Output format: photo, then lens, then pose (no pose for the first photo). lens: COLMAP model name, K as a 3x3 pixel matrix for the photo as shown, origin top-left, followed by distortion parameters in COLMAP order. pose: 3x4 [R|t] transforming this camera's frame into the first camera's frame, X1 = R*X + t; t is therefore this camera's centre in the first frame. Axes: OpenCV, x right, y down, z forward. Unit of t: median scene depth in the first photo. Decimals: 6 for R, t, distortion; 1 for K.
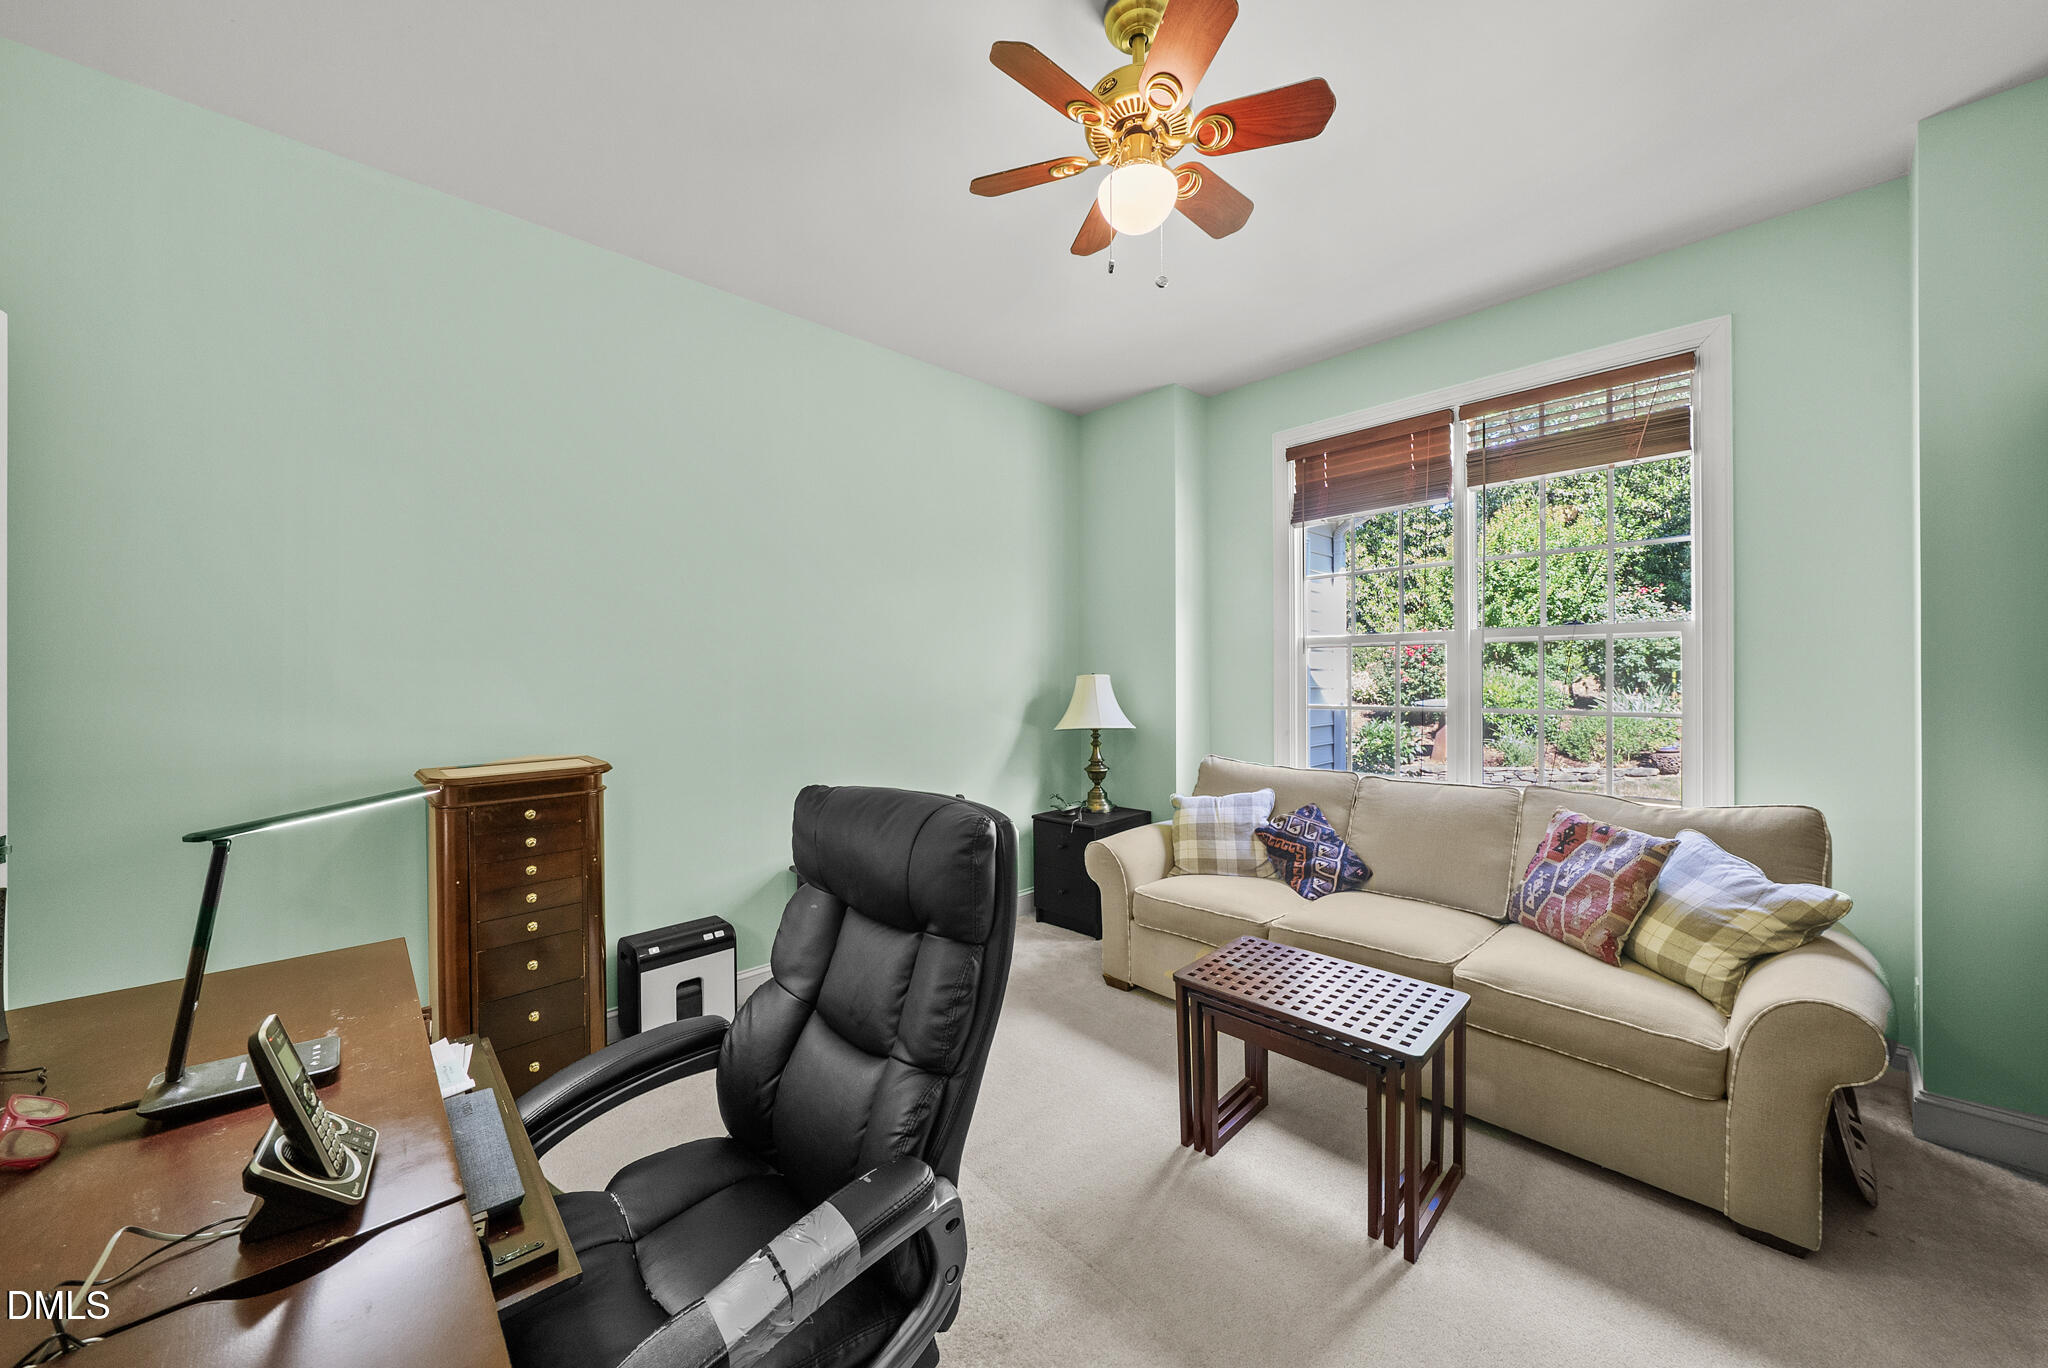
lens RADIAL K [[699.3, 0, 1021.8], [0, 699.3, 688.4], [0, 0, 1]] dist [-0.006114, 0.000018]
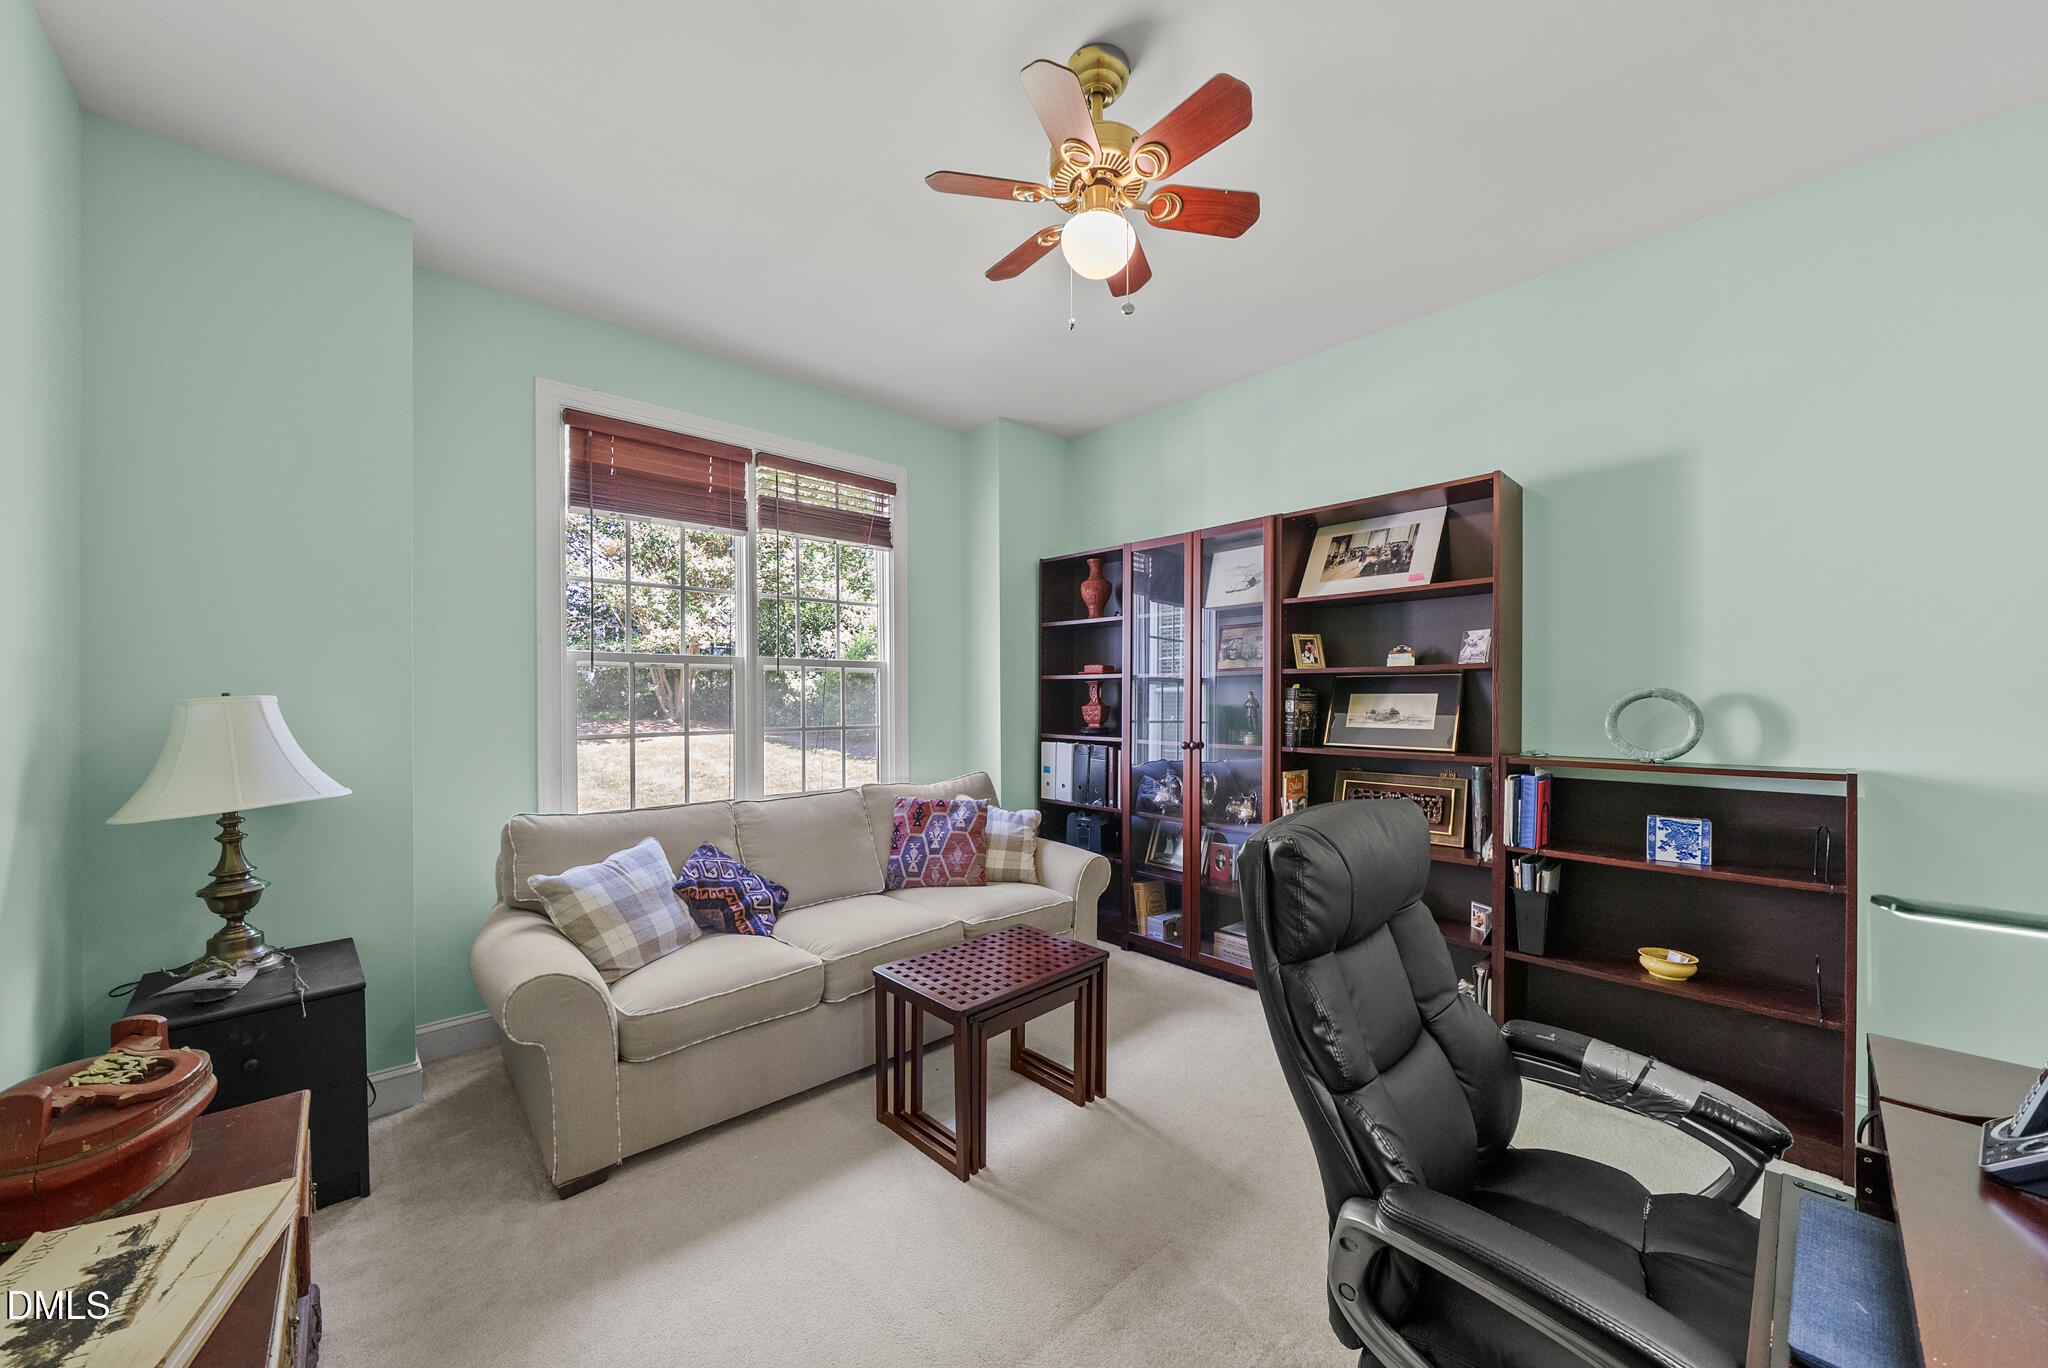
lens RADIAL K [[717.0, 0, 1017.5], [0, 717.0, 709.2], [0, 0, 1]] dist [-0.007891, -0.000045]
pose [[0.034781, -0.007391, 0.999368, -0.528317], [0.022628, 0.999722, 0.006606, -0.000548], [-0.999139, 0.022384, 0.034938, 0.627328]]
